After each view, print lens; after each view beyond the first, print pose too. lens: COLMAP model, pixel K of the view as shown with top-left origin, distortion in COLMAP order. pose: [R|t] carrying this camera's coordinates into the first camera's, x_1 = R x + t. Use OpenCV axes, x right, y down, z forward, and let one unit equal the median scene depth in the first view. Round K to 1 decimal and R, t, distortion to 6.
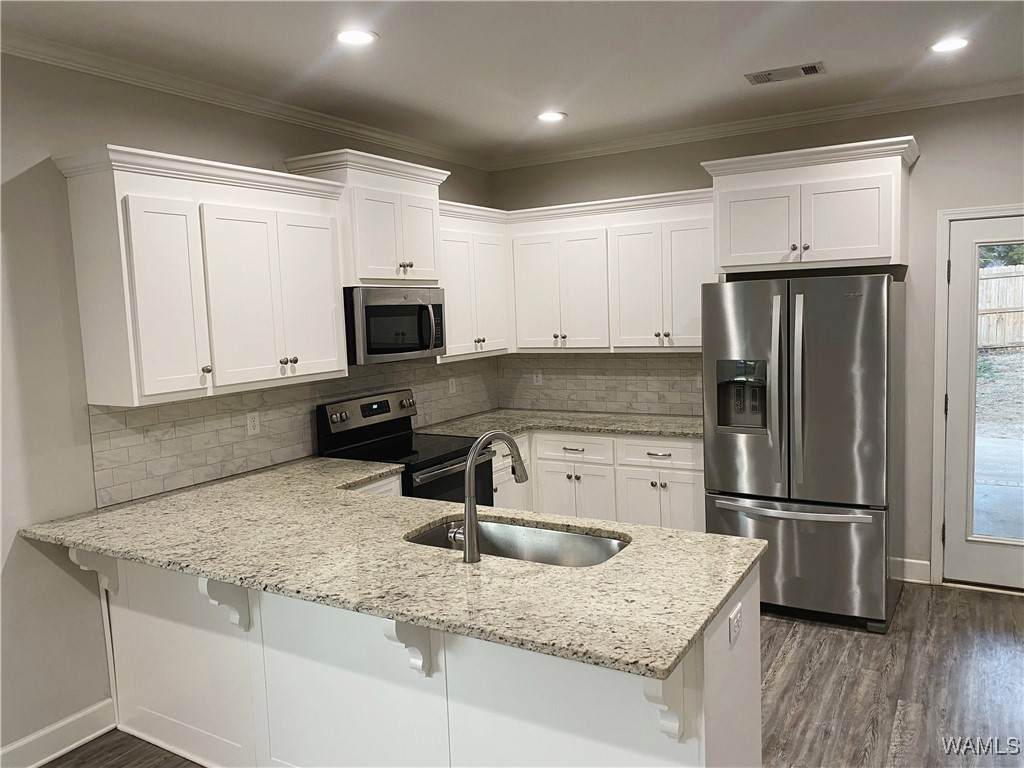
lens RADIAL K [[785.3, 0, 519.0], [0, 785.3, 378.9], [0, 0, 1]] dist [0.009359, 0.003746]
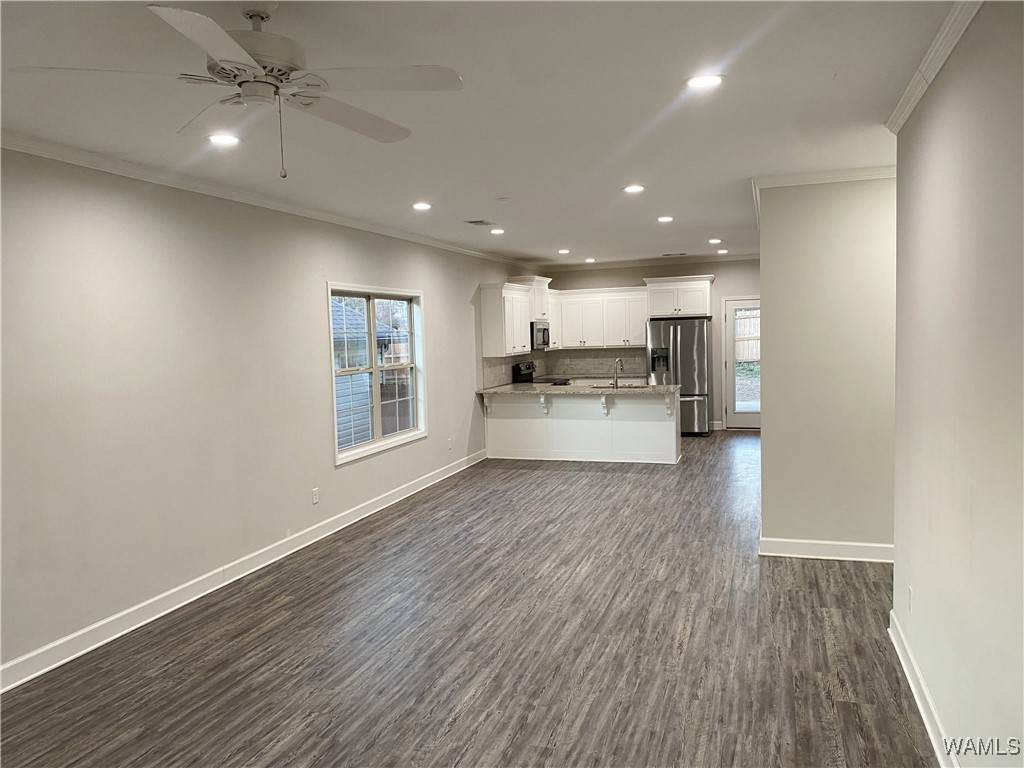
lens RADIAL K [[785.3, 0, 504.3], [0, 785.3, 385.0], [0, 0, 1]] dist [0.009359, 0.003746]
pose [[0.981028, -0.004236, 0.193819, -0.814370], [0.010118, 0.999517, -0.029367, 0.184138], [-0.193601, 0.030771, 0.980598, -1.670846]]
